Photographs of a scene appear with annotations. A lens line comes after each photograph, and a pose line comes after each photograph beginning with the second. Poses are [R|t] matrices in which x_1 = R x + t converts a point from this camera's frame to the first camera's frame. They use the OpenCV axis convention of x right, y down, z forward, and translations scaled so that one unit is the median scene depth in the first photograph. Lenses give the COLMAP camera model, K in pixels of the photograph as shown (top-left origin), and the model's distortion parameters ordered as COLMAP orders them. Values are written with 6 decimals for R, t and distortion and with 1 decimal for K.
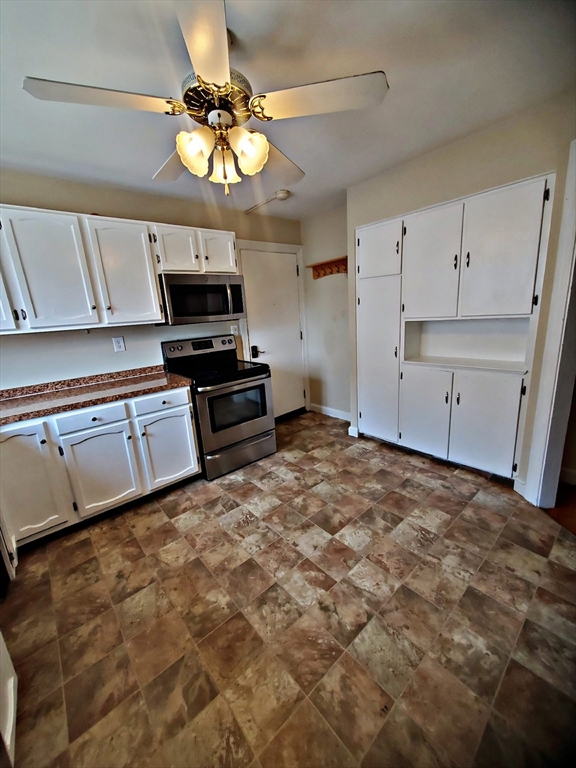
lens RADIAL K [[303.2, 0, 284.3], [0, 303.2, 383.4], [0, 0, 1]] dist [-0.000580, 0.001440]
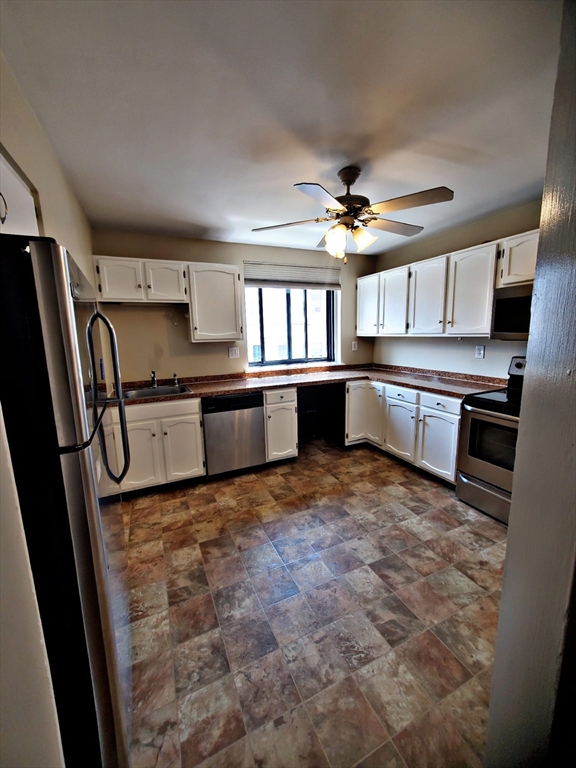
lens RADIAL K [[303.2, 0, 282.8], [0, 303.2, 383.9], [0, 0, 1]] dist [-0.000580, 0.001440]
pose [[-0.282414, 0.234270, -0.930247, 0.933619], [-0.182314, 0.938941, 0.291808, -0.266925], [0.941809, 0.252007, -0.222459, 0.738727]]
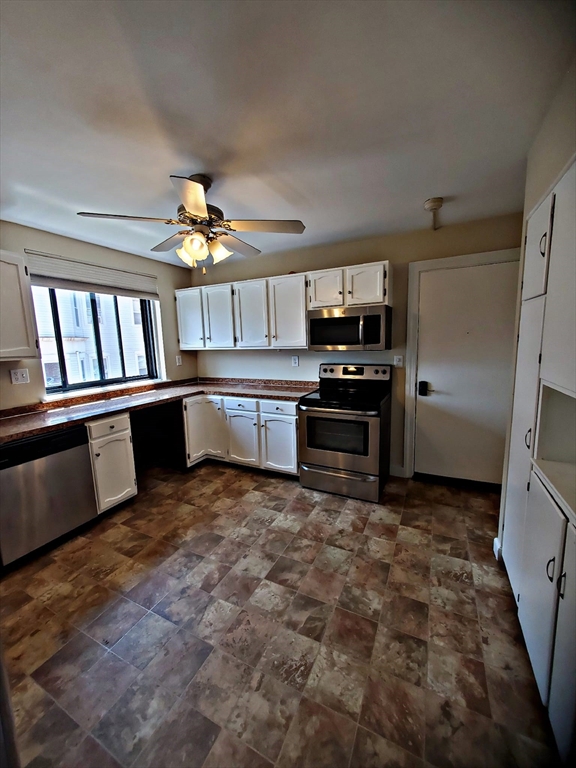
lens RADIAL K [[303.2, 0, 283.7], [0, 303.2, 384.2], [0, 0, 1]] dist [-0.000580, 0.001440]
pose [[0.383487, 0.188601, -0.904084, 0.871412], [-0.215500, 0.970177, 0.110980, -0.211991], [0.898052, 0.152271, 0.412693, 0.505427]]
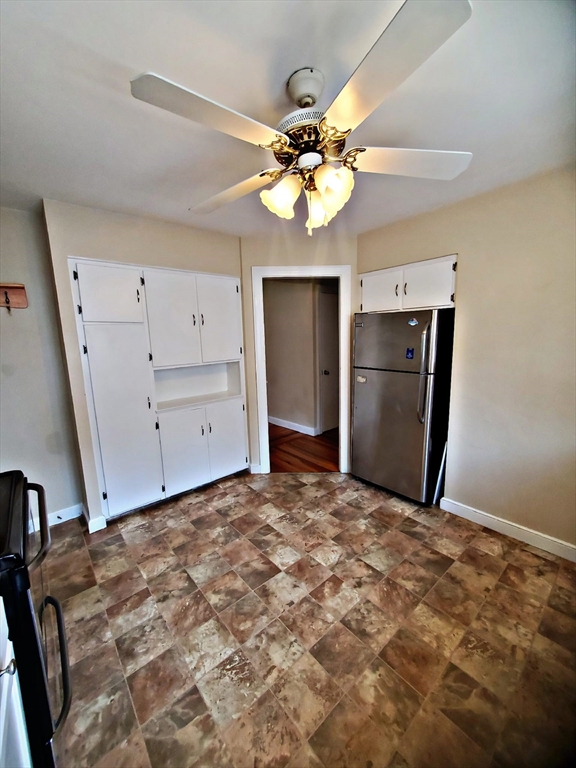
lens RADIAL K [[303.2, 0, 283.4], [0, 303.2, 383.2], [0, 0, 1]] dist [-0.000580, 0.001440]
pose [[0.010800, -0.093863, 0.995527, -0.726357], [0.264576, 0.960371, 0.087678, -0.175412], [-0.964304, 0.262445, 0.035206, 0.722985]]
